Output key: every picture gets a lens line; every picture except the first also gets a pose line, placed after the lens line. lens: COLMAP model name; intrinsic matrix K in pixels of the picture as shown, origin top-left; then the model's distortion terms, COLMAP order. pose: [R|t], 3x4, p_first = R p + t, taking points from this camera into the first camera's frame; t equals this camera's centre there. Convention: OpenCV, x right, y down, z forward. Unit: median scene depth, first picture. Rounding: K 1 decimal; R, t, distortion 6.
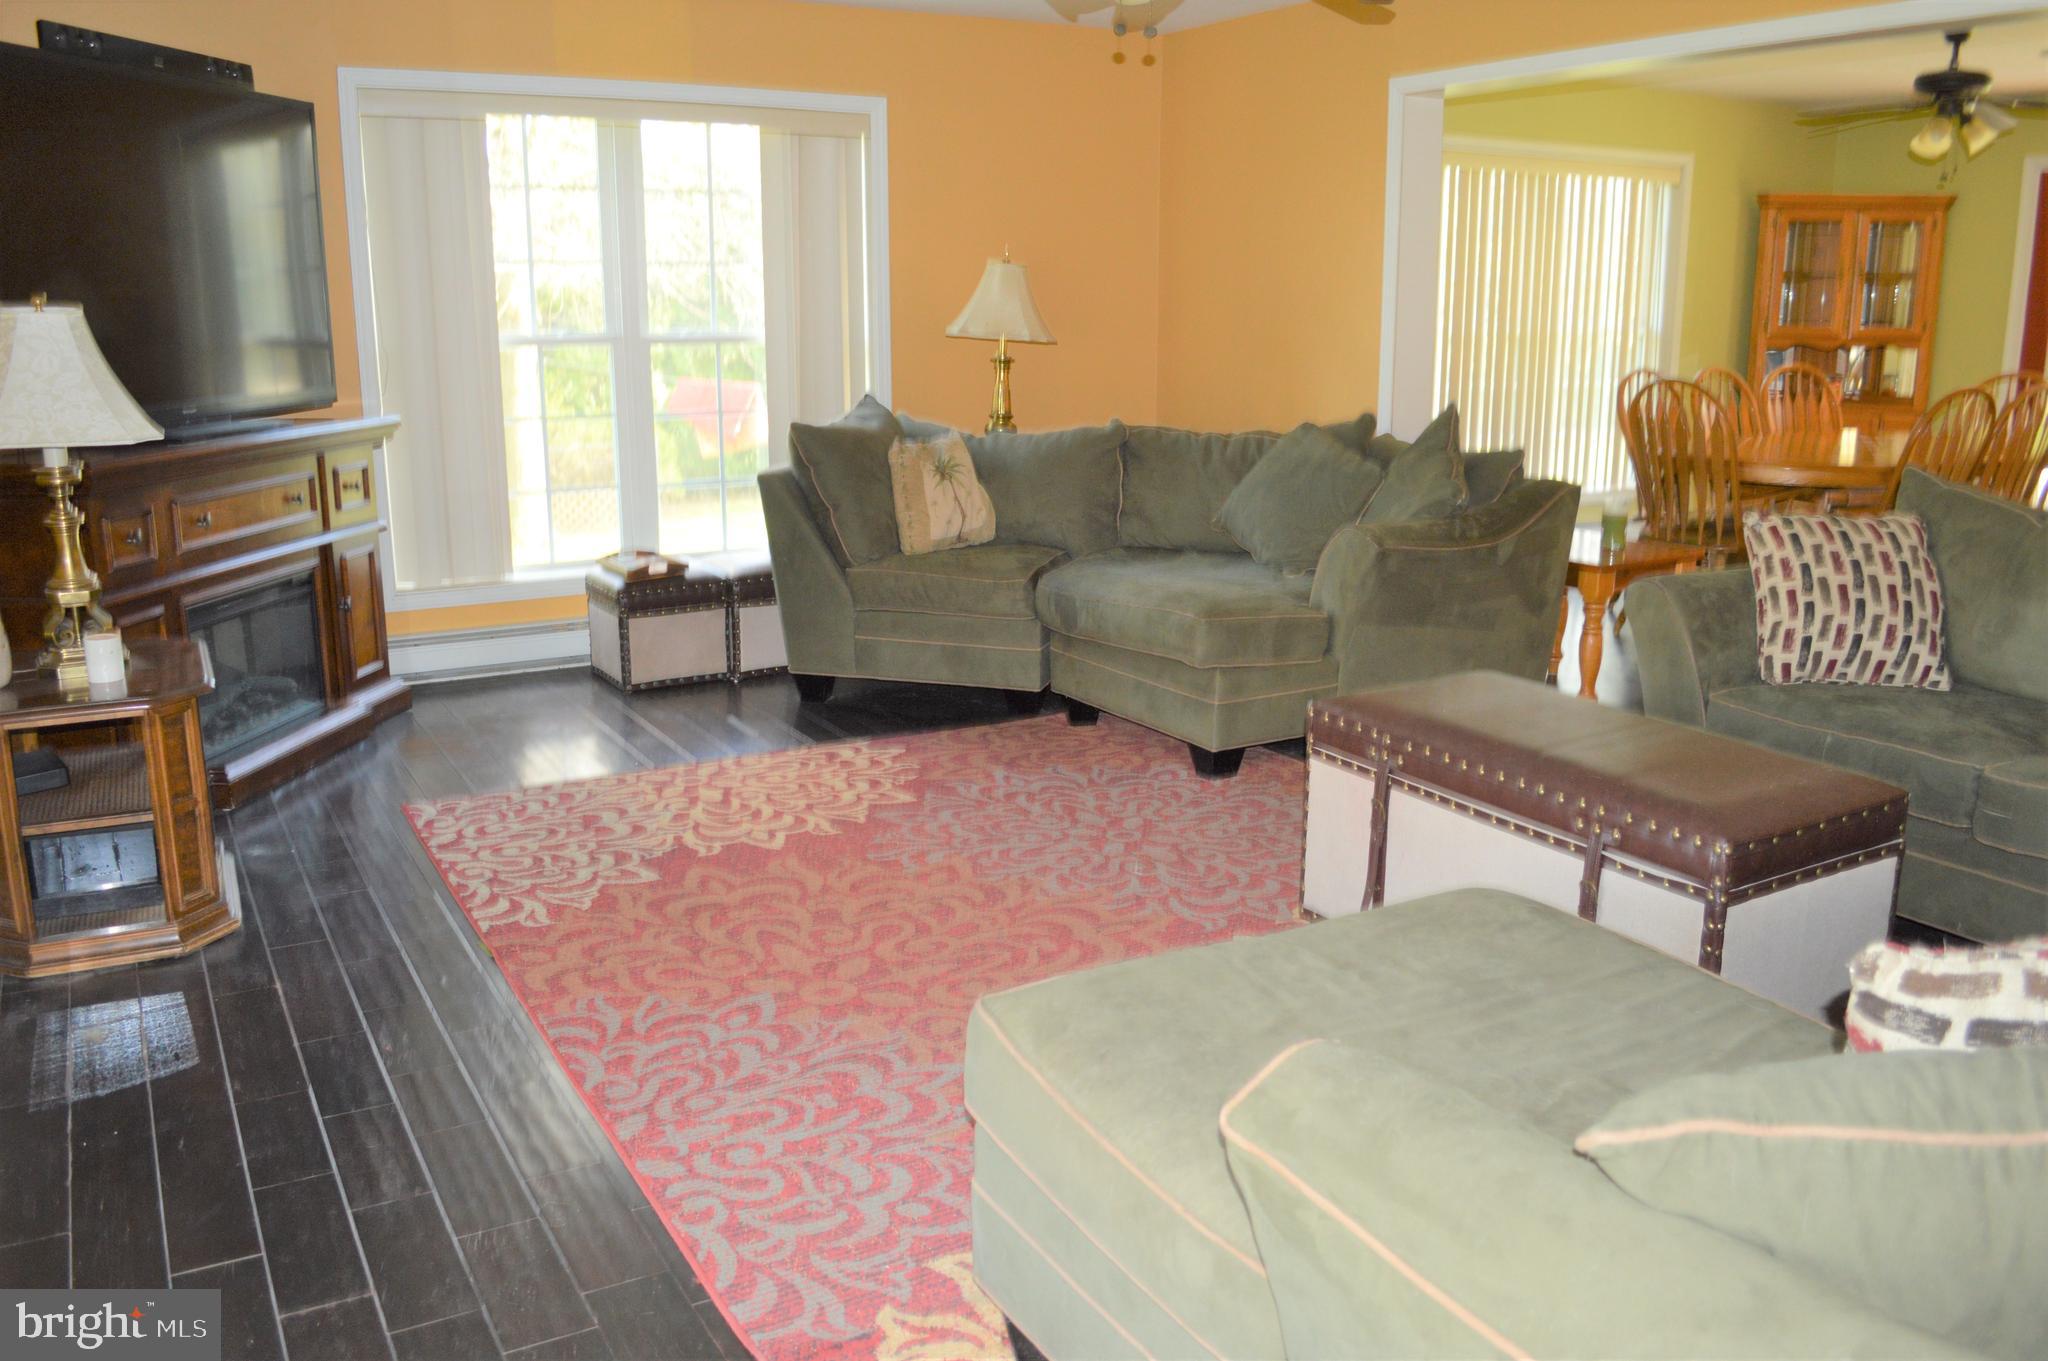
lens RADIAL K [[1638.6, 0, 1024.0], [0, 1638.6, 680.5], [0, 0, 1]] dist [-0.098298, 0.055322]
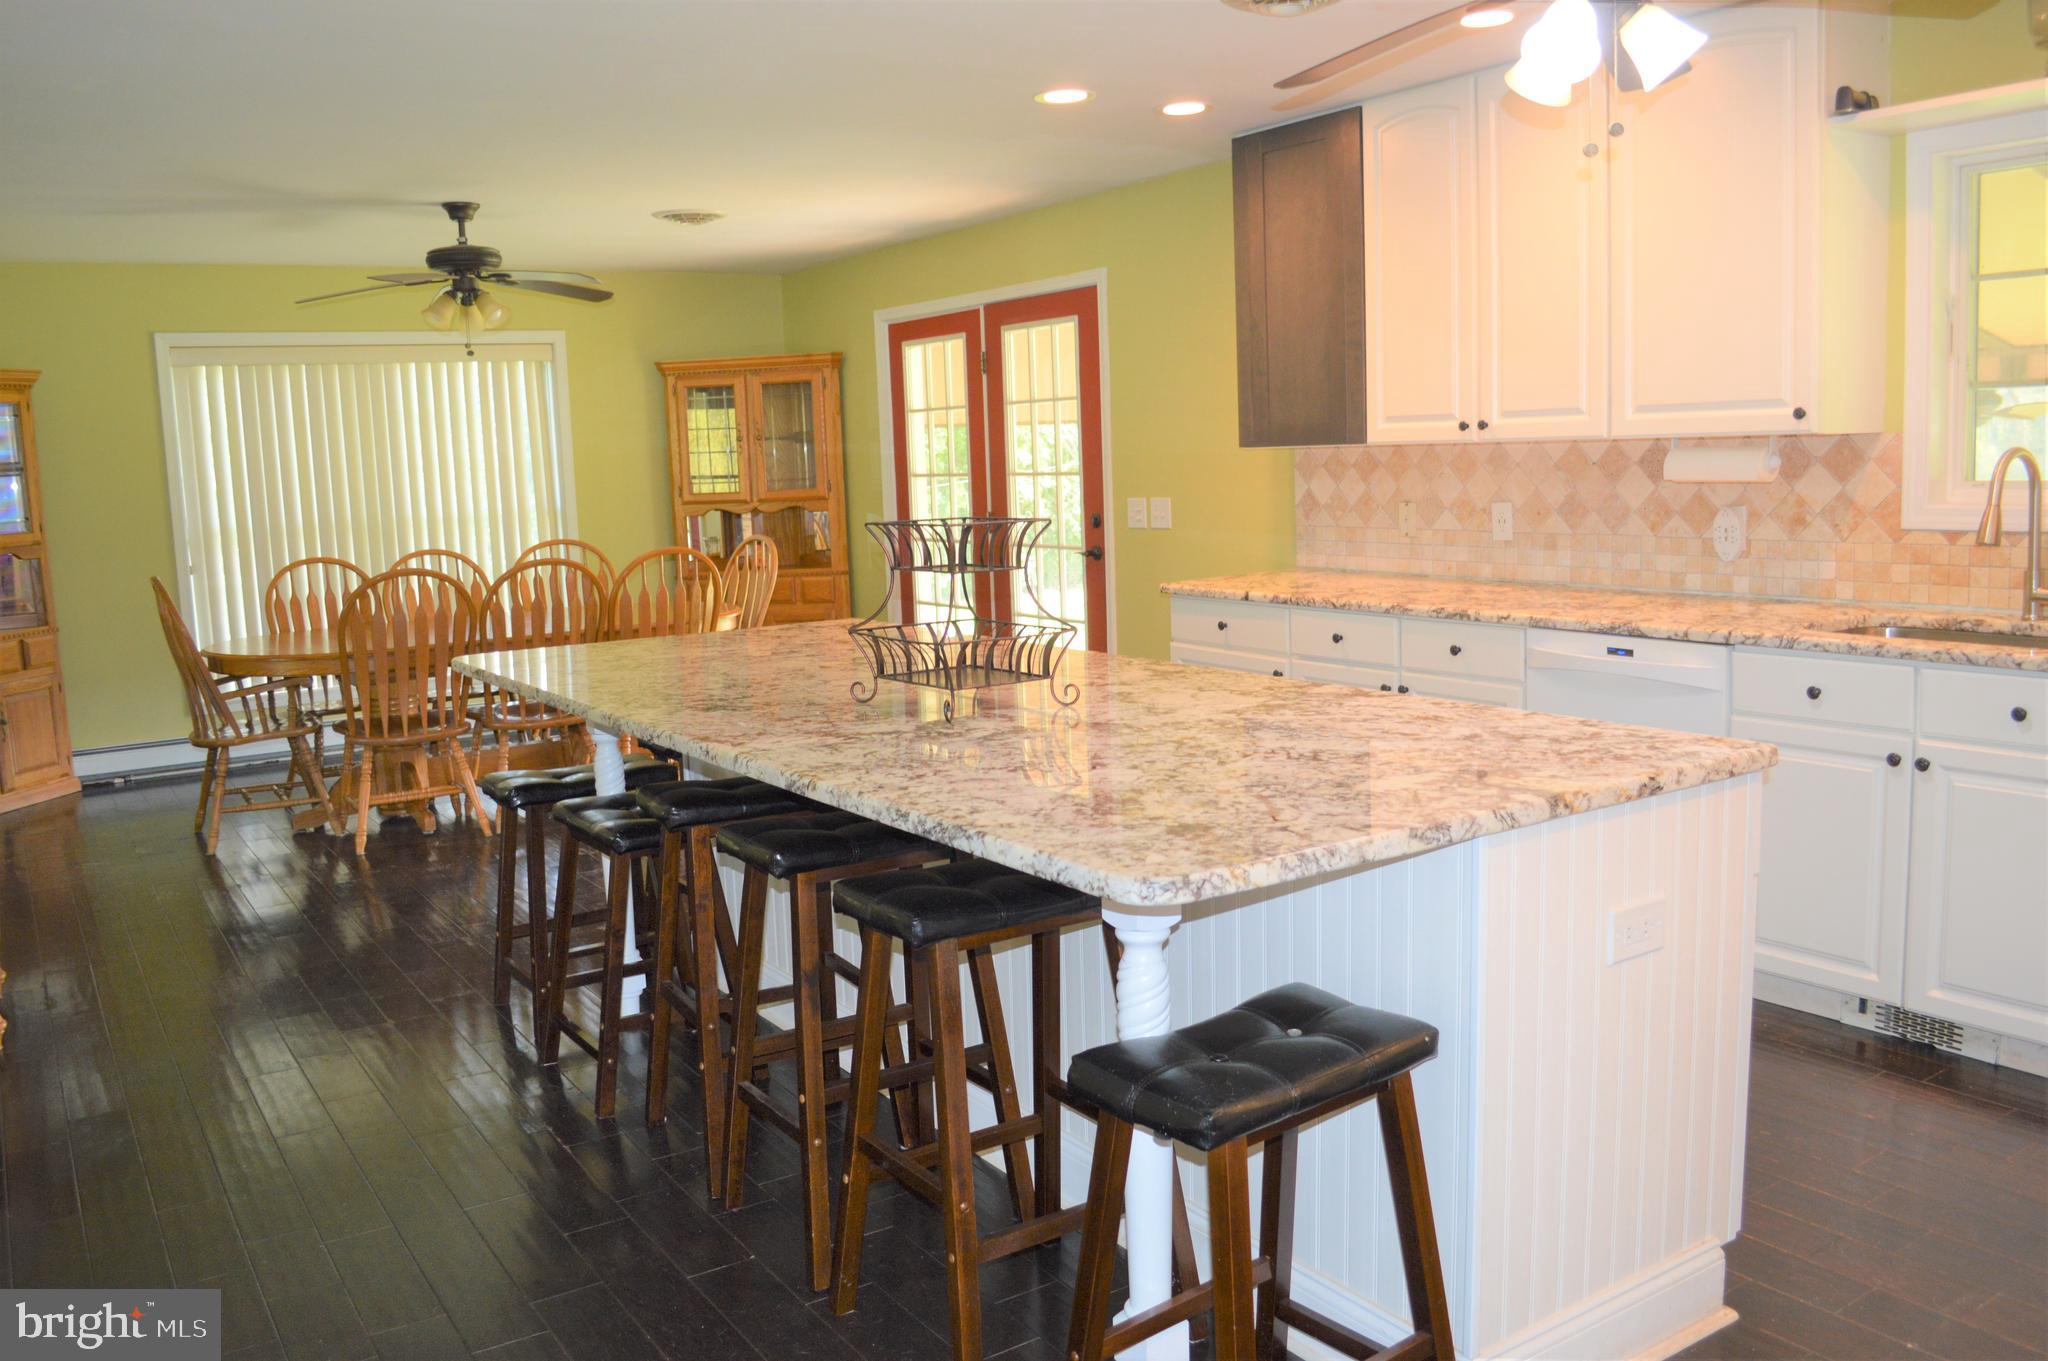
lens RADIAL K [[1638.6, 0, 1024.0], [0, 1638.6, 680.5], [0, 0, 1]] dist [-0.098298, 0.055322]
pose [[0.997477, -0.045273, 0.054672, 0.618686], [0.049999, 0.994829, -0.088400, -0.011250], [-0.050387, 0.090910, 0.994584, 0.017099]]
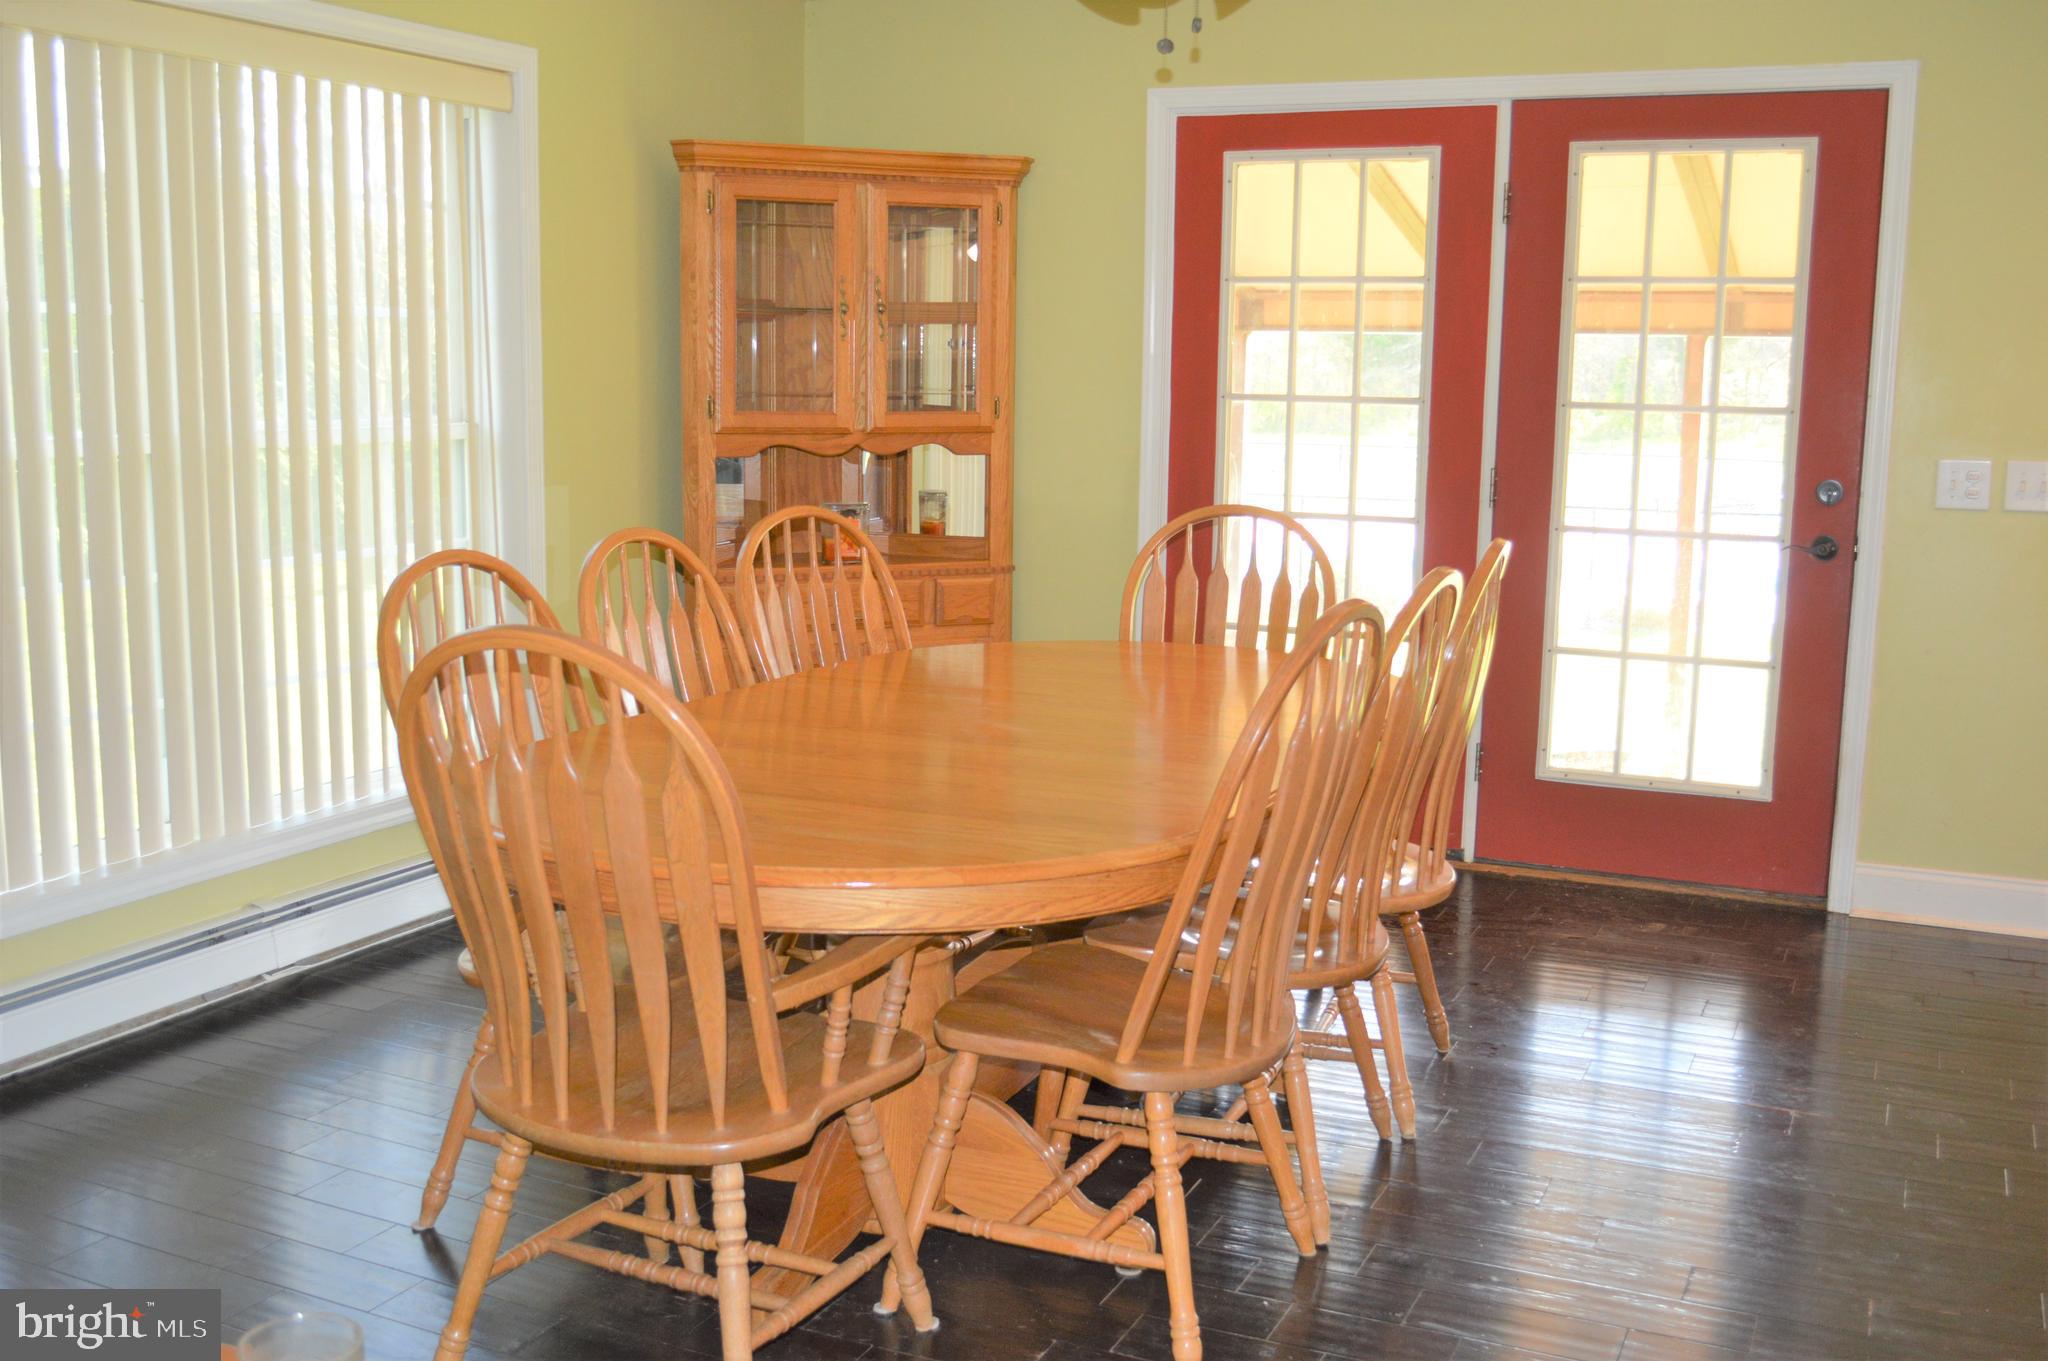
lens RADIAL K [[2038.9, 0, 1024.0], [0, 2038.9, 680.5], [0, 0, 1]] dist [-0.040818, 0.014506]
pose [[0.811334, -0.076949, 0.579497, 0.178515], [0.118431, 0.992379, -0.034037, -0.109418], [-0.572461, 0.096245, 0.814263, 0.456832]]
